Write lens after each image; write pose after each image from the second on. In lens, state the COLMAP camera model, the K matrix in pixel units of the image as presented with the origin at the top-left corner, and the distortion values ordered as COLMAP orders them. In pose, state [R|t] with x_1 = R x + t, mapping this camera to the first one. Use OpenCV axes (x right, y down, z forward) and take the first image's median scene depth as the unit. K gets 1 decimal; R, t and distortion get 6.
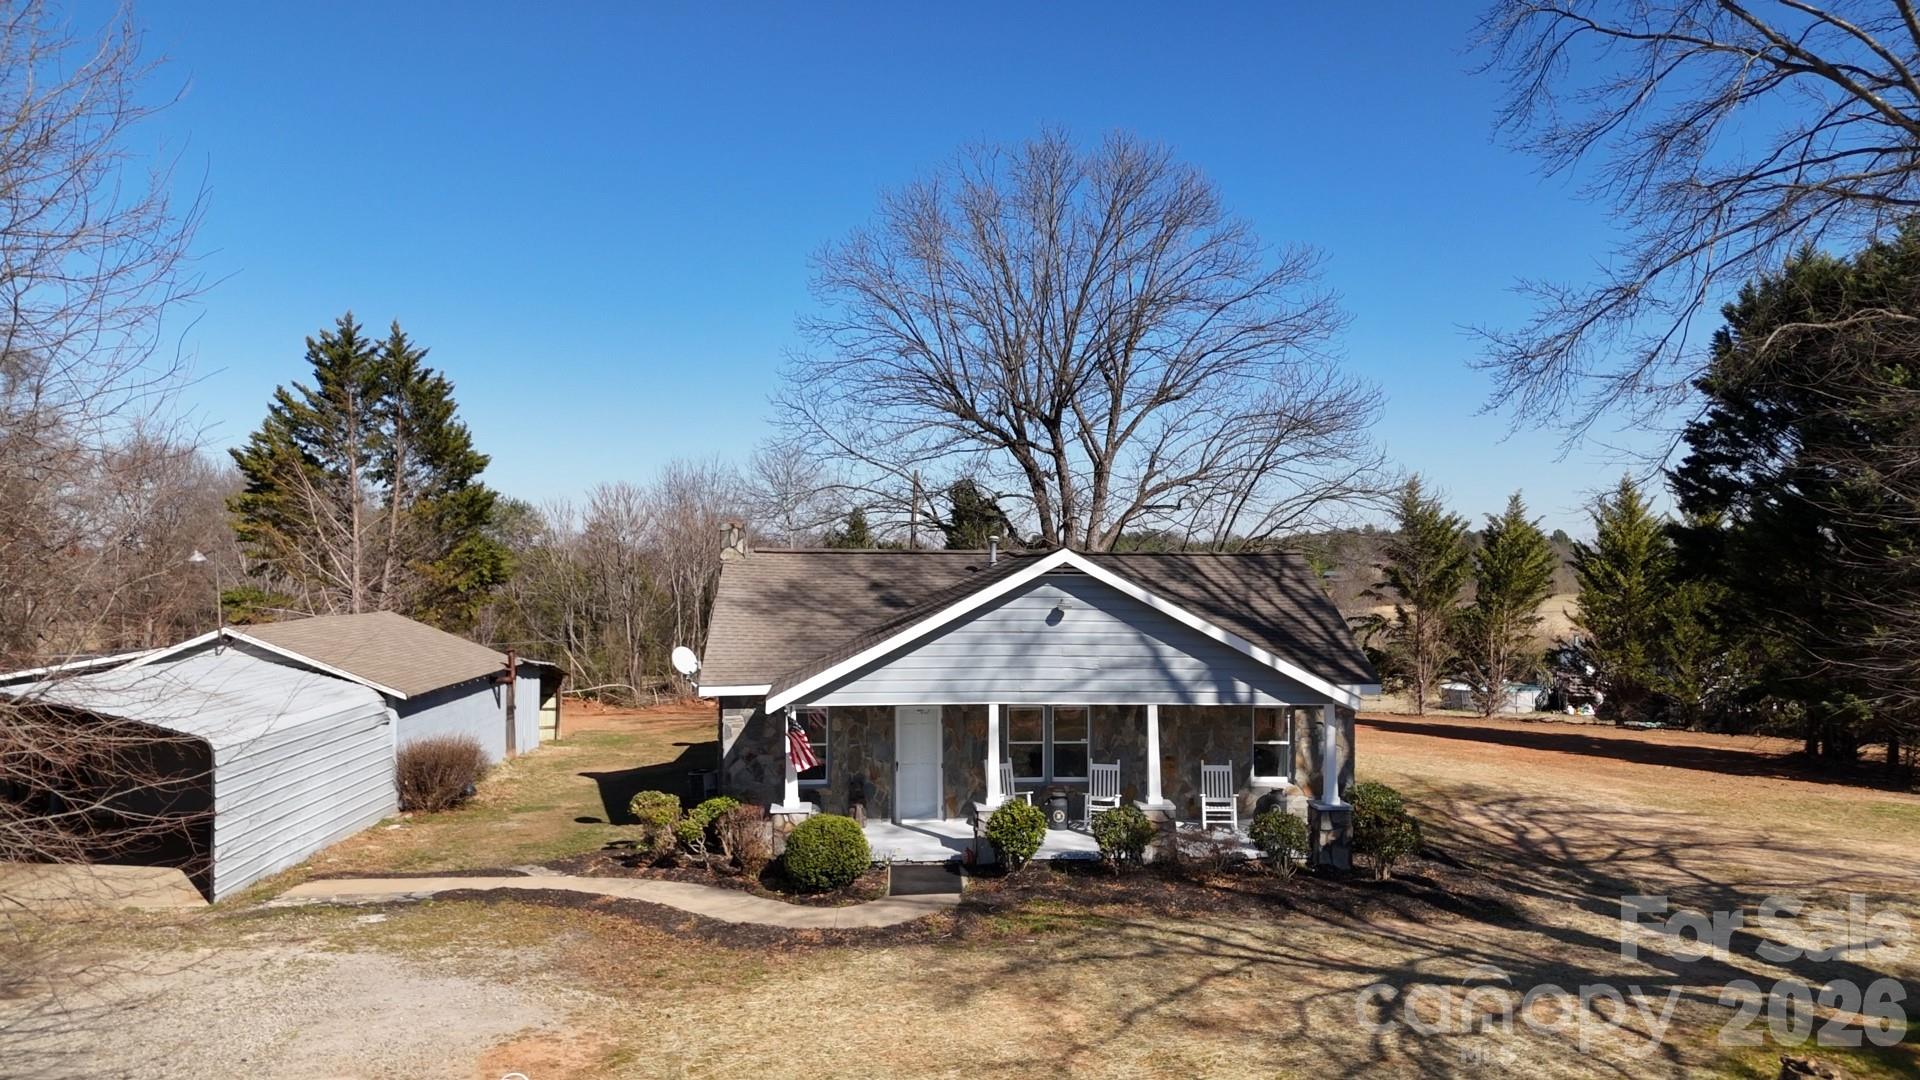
lens RADIAL K [[1428.2, 0, 970.0], [0, 1428.2, 538.0], [0, 0, 1]] dist [0.062468, -0.002453]
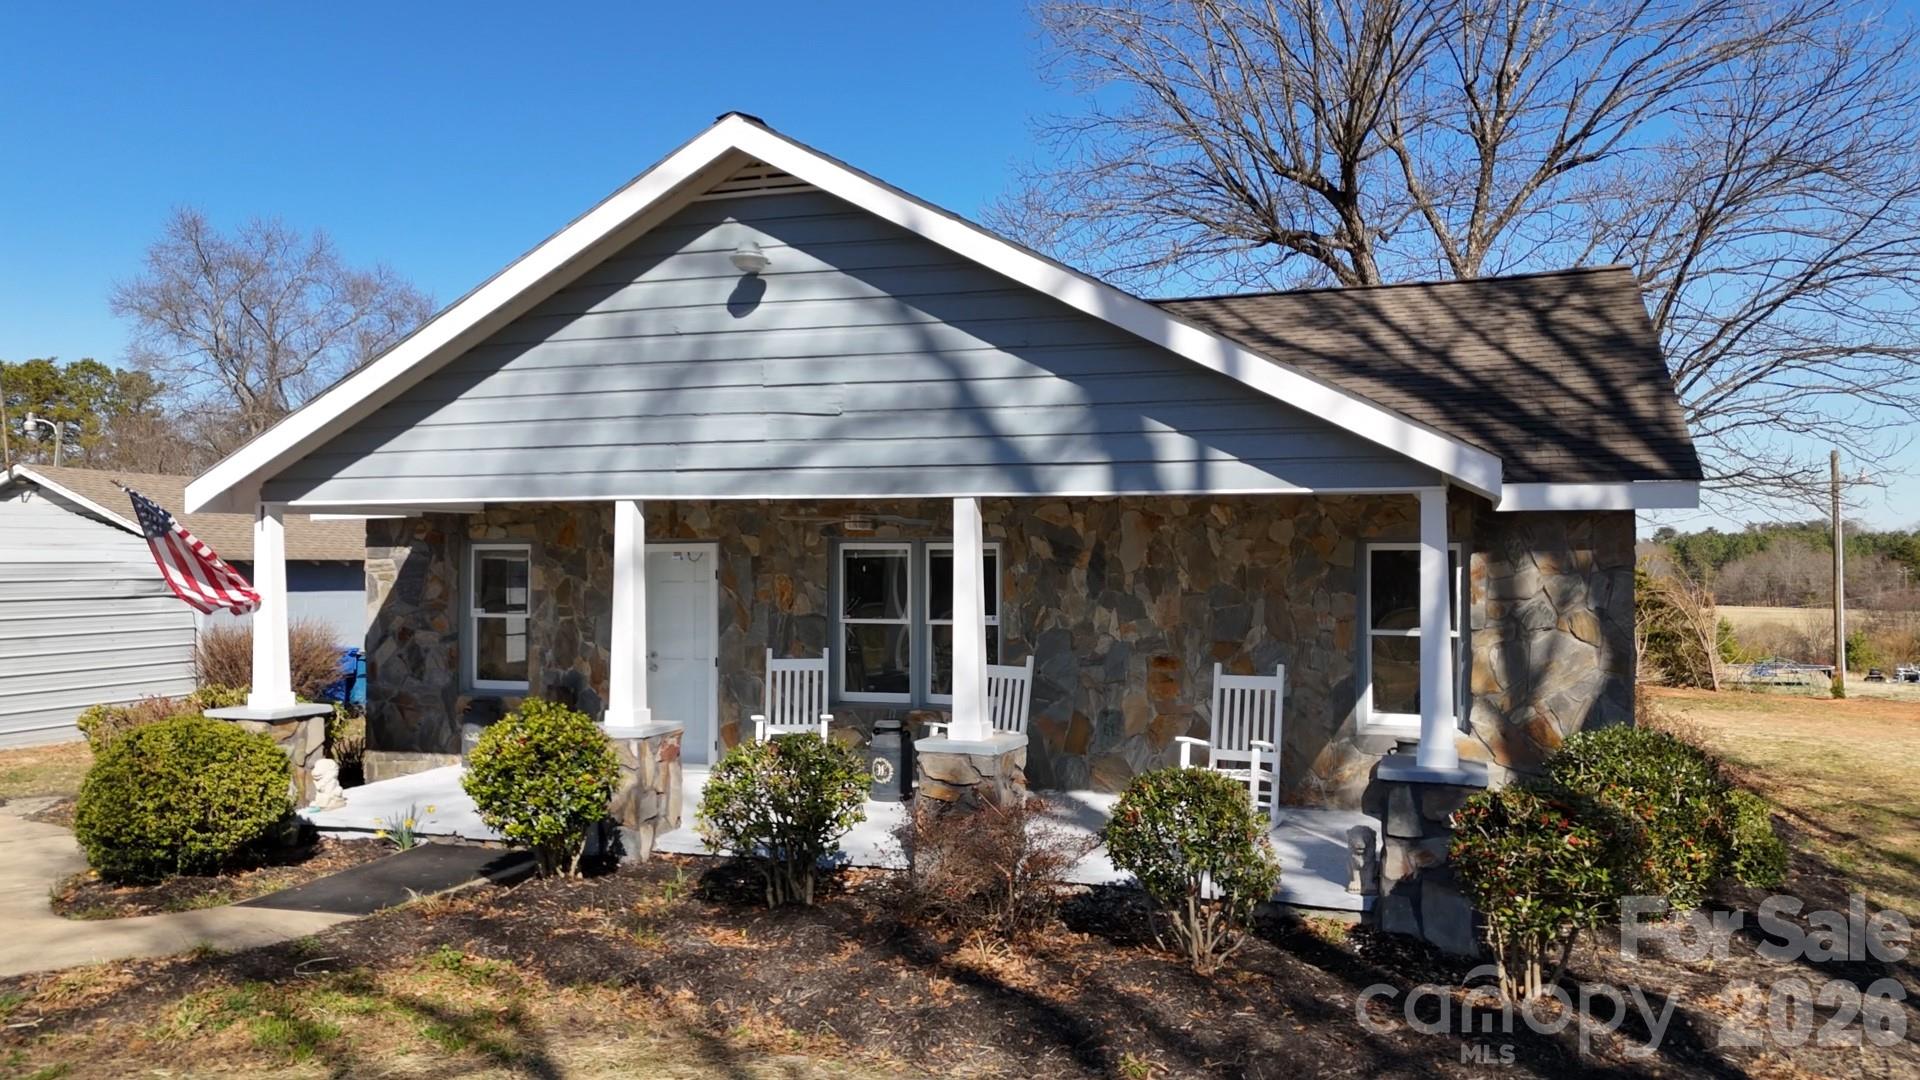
lens RADIAL K [[1428.2, 0, 957.1], [0, 1428.2, 542.7], [0, 0, 1]] dist [0.062468, -0.002453]
pose [[0.916604, -0.005341, -0.399760, 0.263840], [0.008649, 0.999942, 0.006472, 0.114948], [0.399702, -0.009390, 0.916597, 0.571288]]
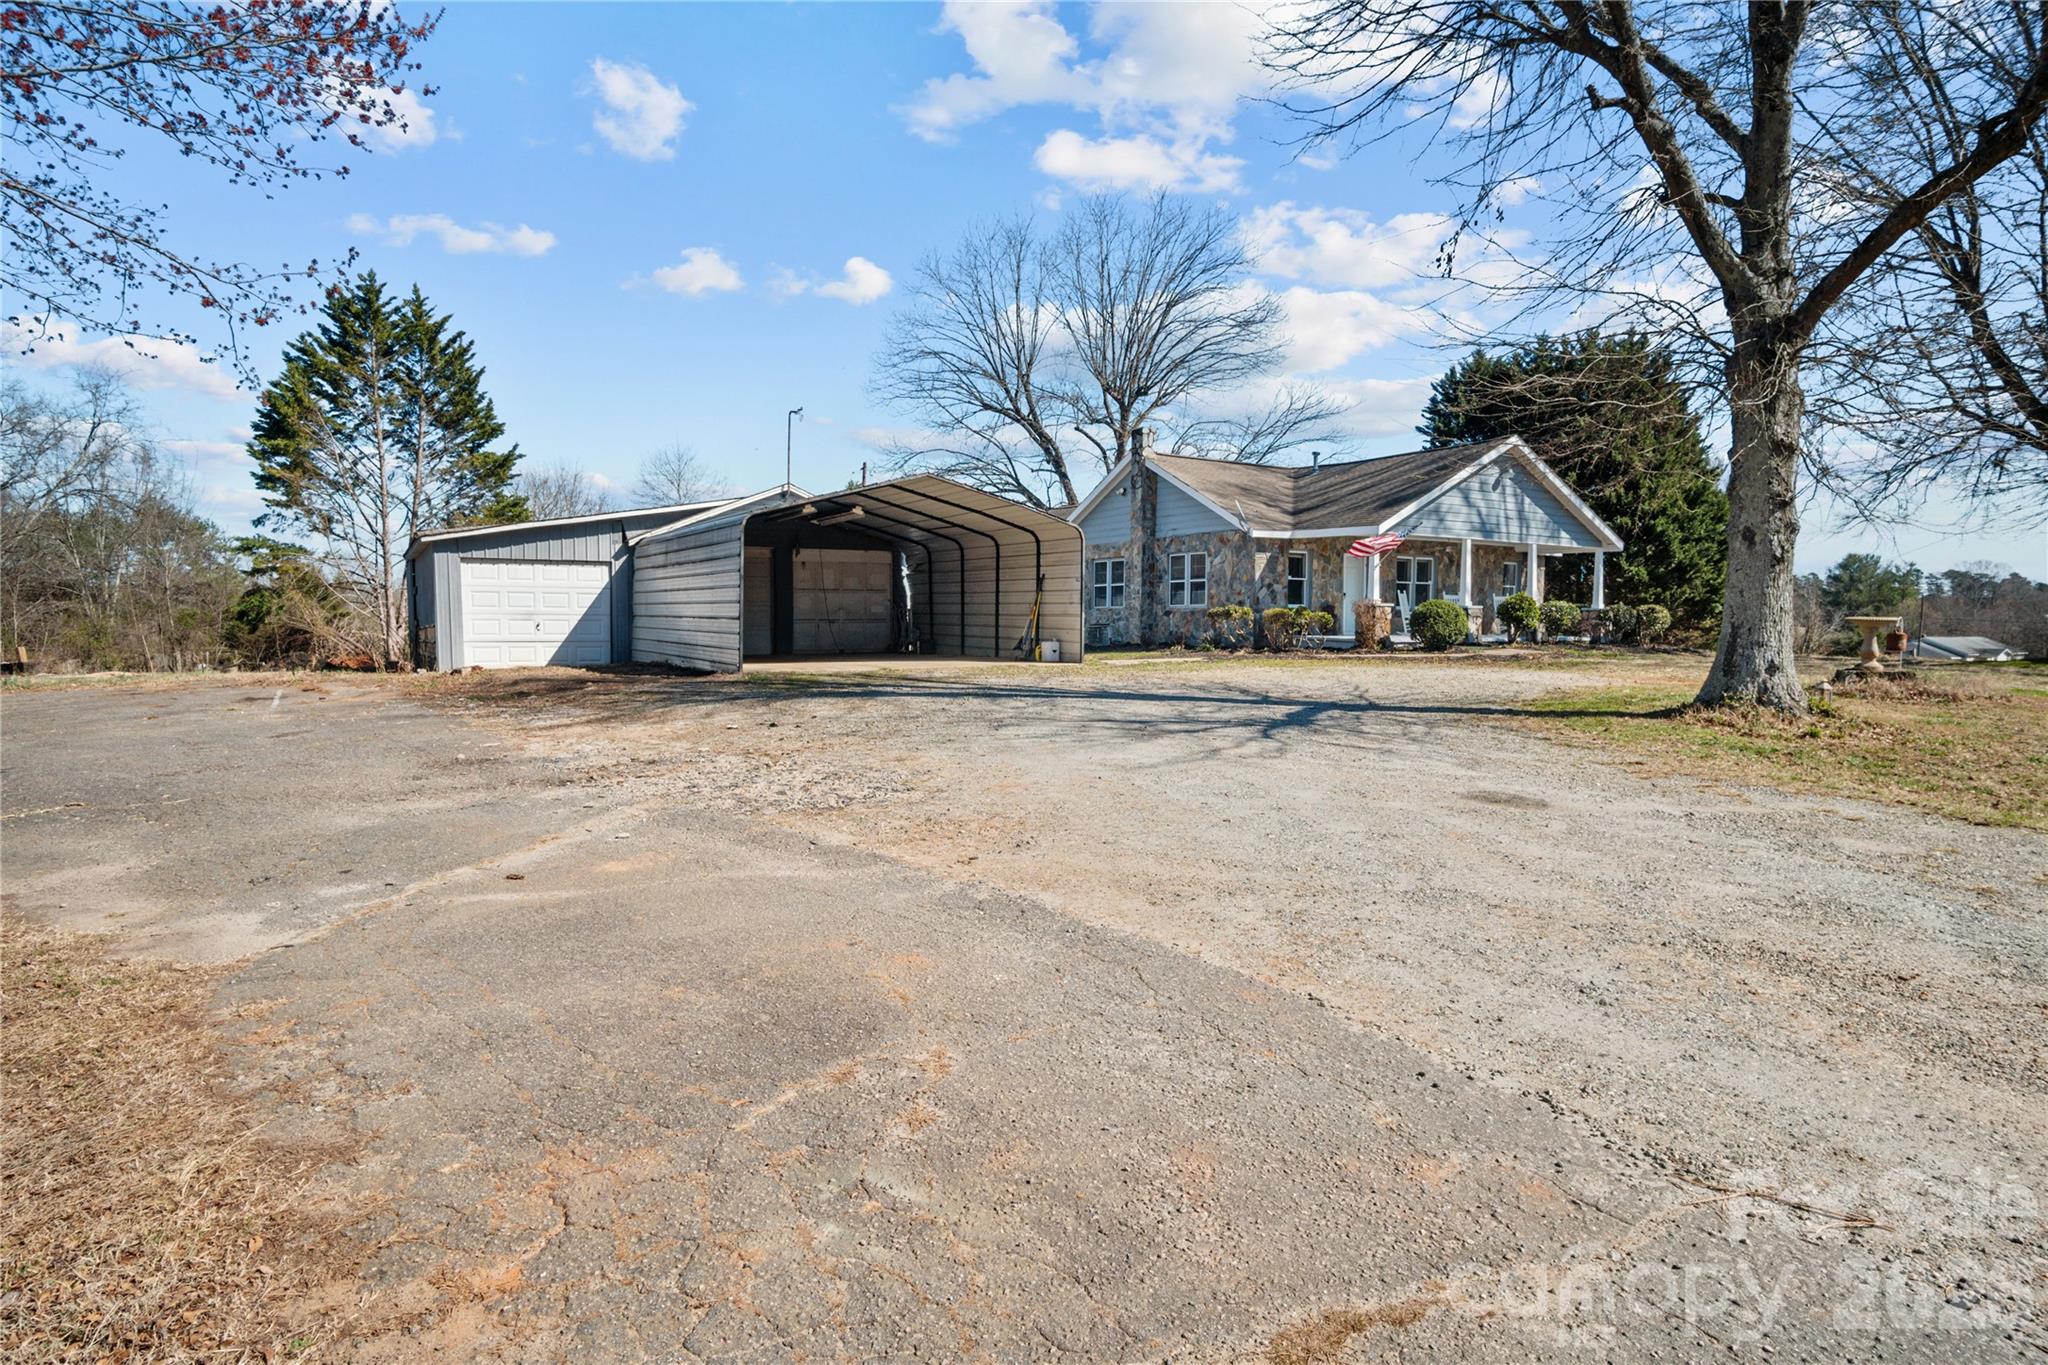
lens RADIAL K [[1112.7, 0, 1024.1], [0, 1112.7, 694.6], [0, 0, 1]] dist [-0.001986, -0.000091]
pose [[0.884155, -0.028860, 0.466301, -0.850323], [-0.005067, 0.997439, 0.071339, 0.180654], [-0.467166, -0.065438, 0.881745, 0.168959]]
